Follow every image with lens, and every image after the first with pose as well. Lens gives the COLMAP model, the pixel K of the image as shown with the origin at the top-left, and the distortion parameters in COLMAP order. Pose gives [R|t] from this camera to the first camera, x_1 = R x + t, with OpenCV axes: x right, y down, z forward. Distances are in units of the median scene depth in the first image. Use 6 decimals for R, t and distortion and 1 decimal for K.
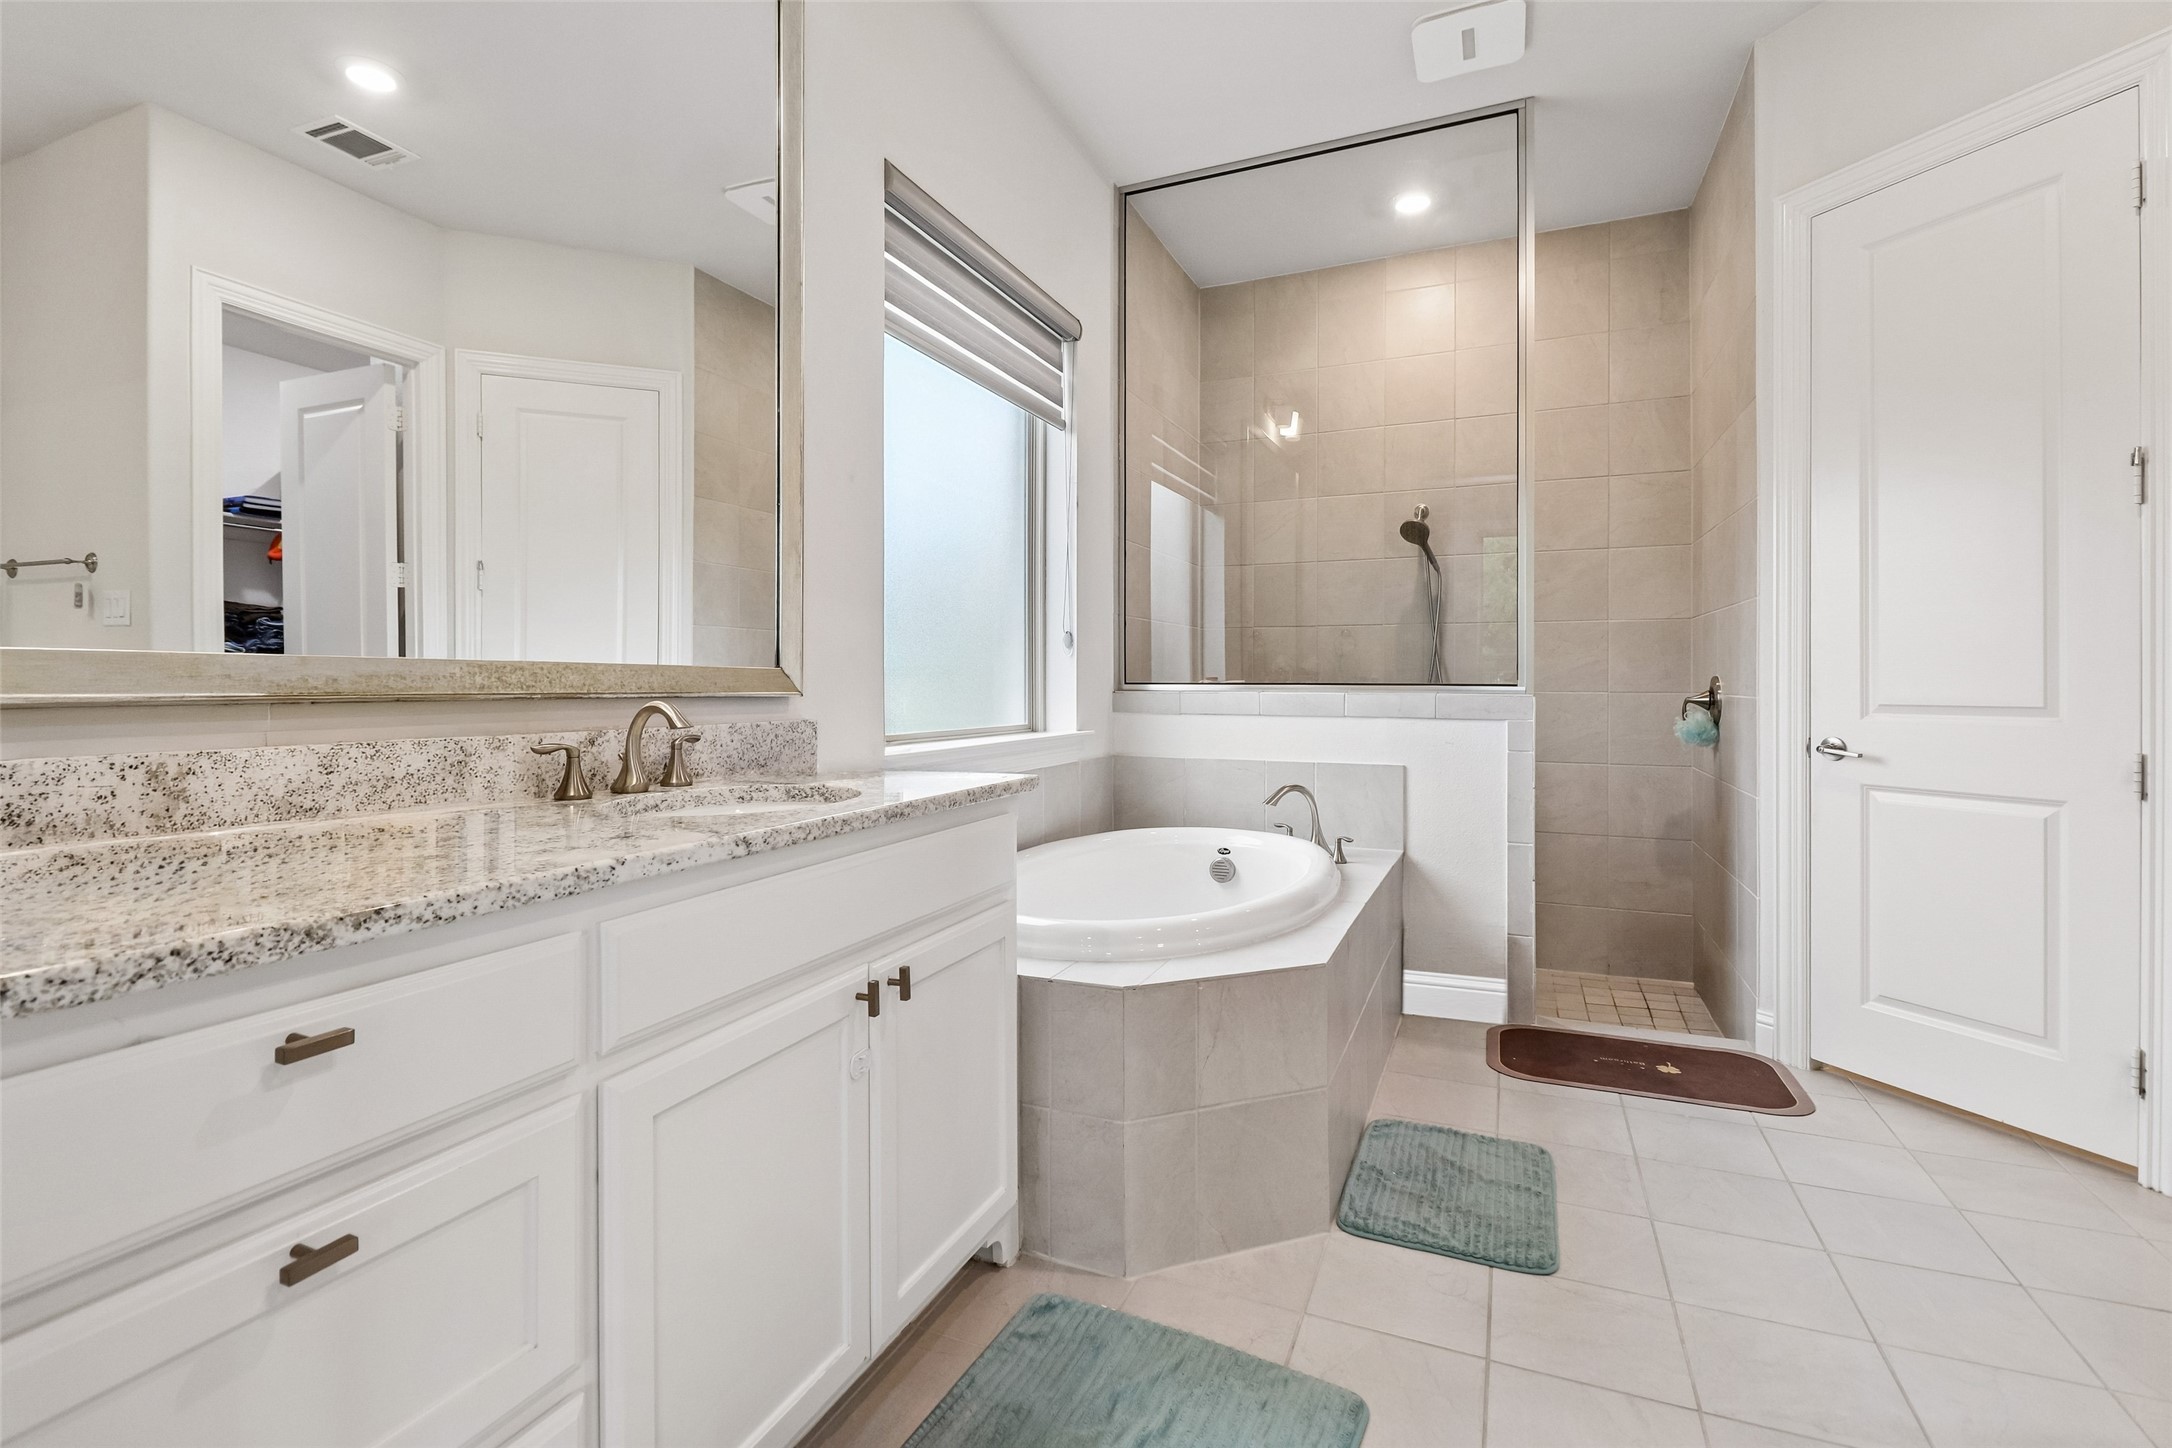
lens RADIAL K [[1001.0, 0, 1086.7], [0, 1001.0, 682.5], [0, 0, 1]] dist [0.003025, 0.000001]
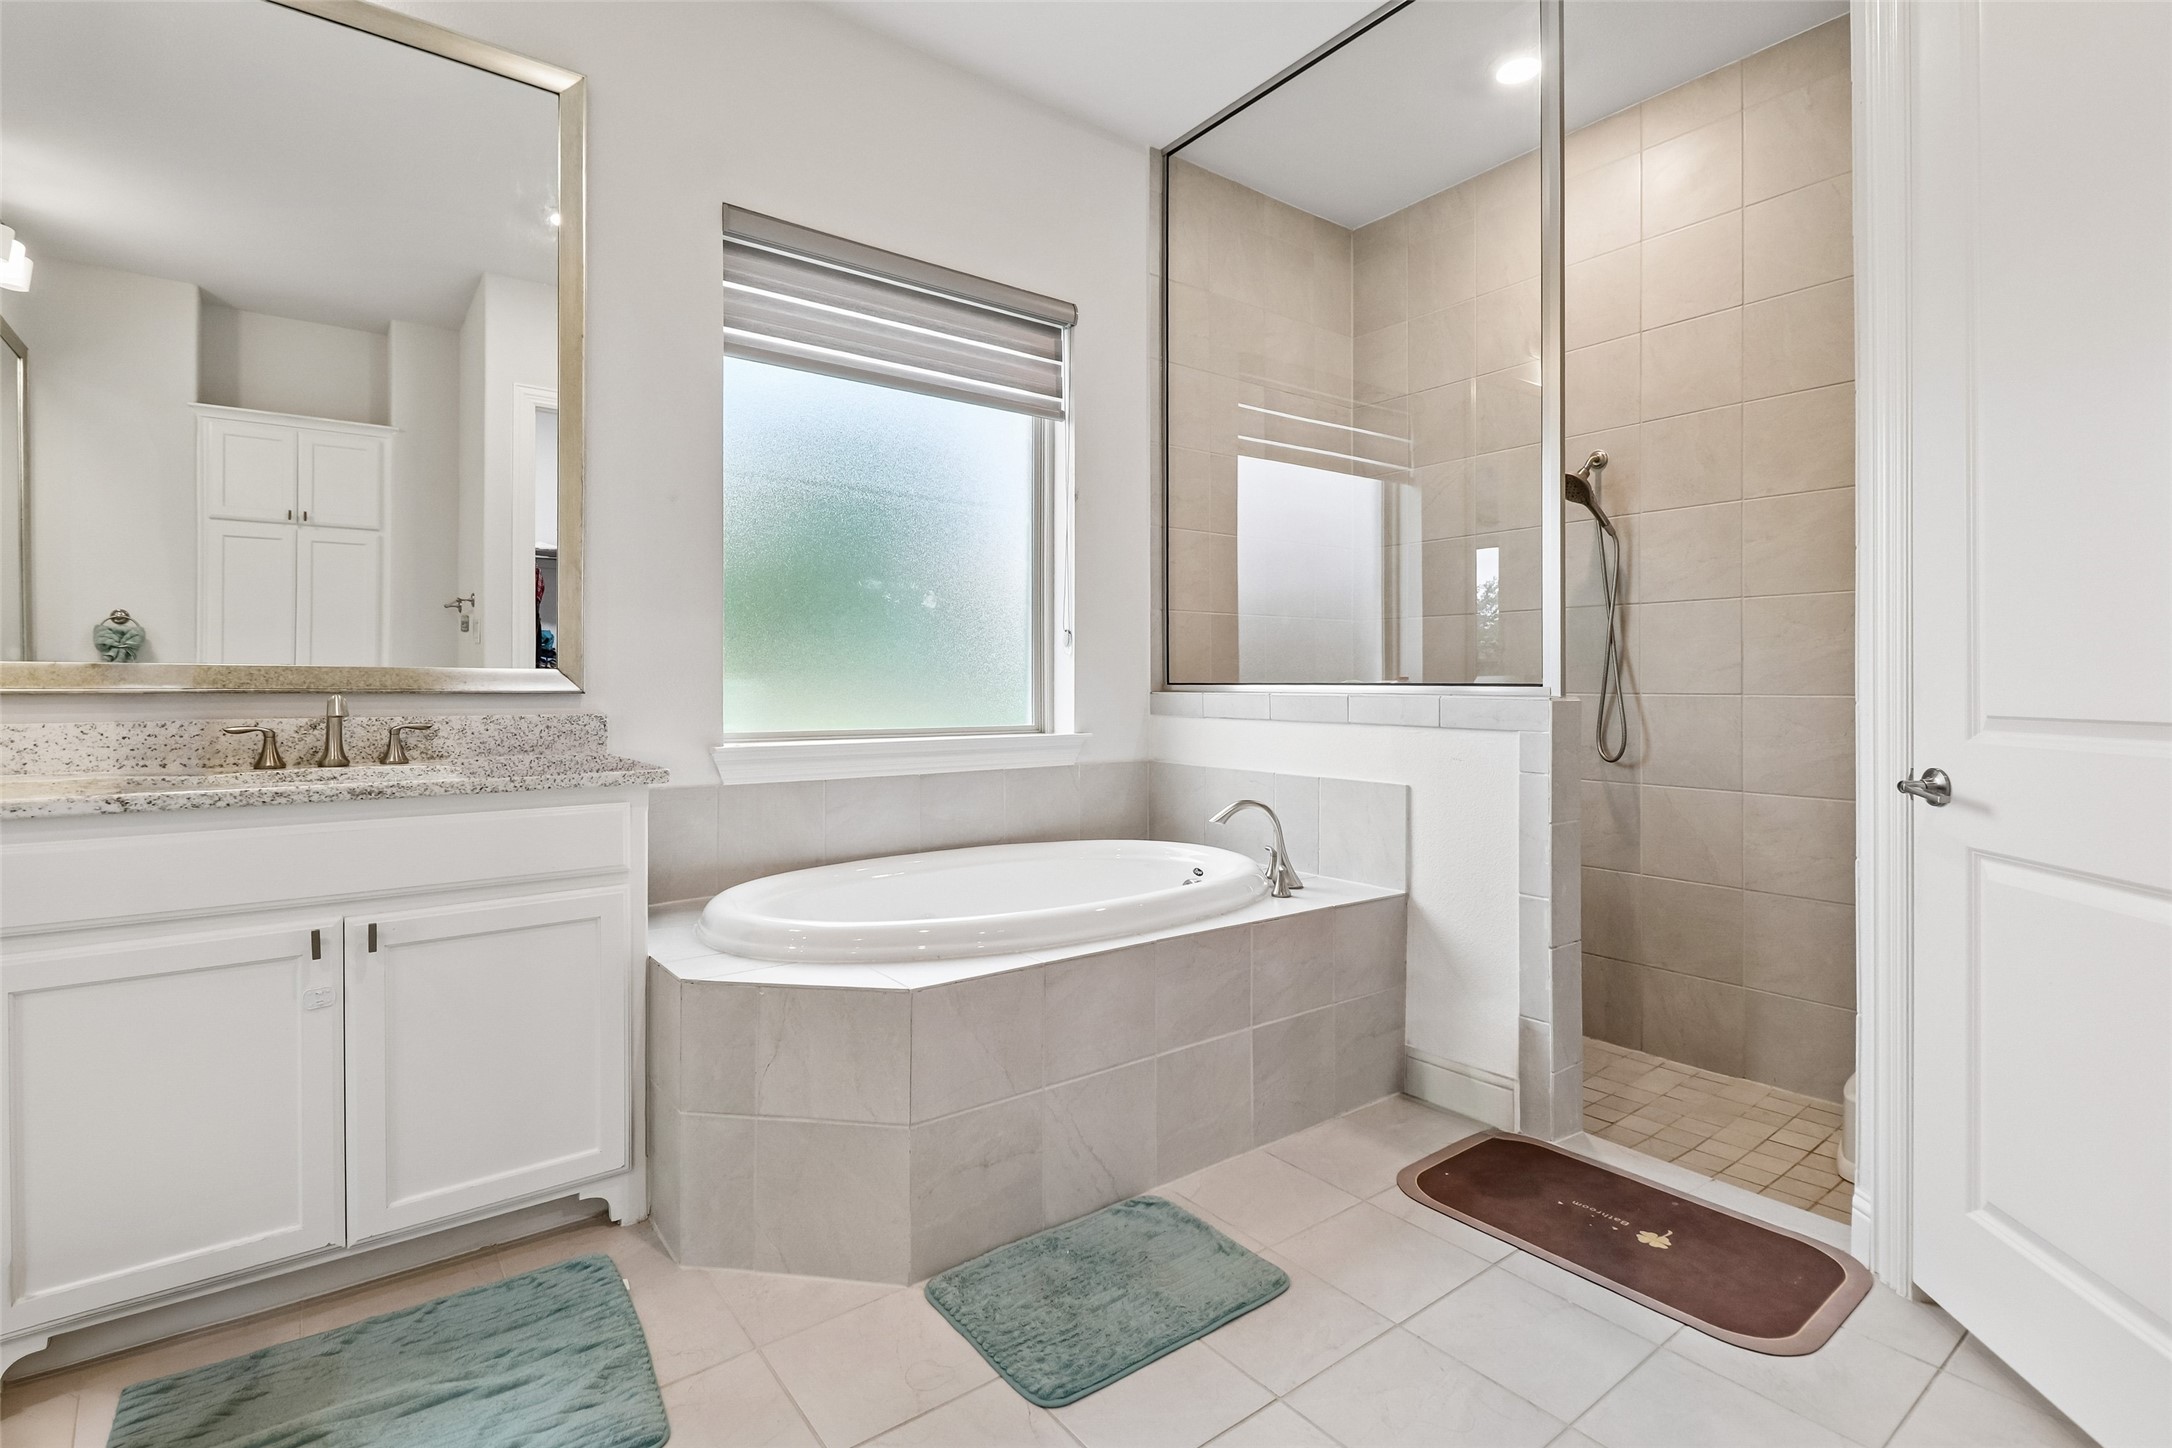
lens RADIAL K [[1010.4, 0, 1090.9], [0, 1010.4, 690.1], [0, 0, 1]] dist [0.019153, -0.018597]
pose [[0.869124, 0.001946, -0.494590, 0.612453], [0.000175, 0.999991, 0.004243, 0.003706], [0.494594, -0.003774, 0.869116, 0.208920]]
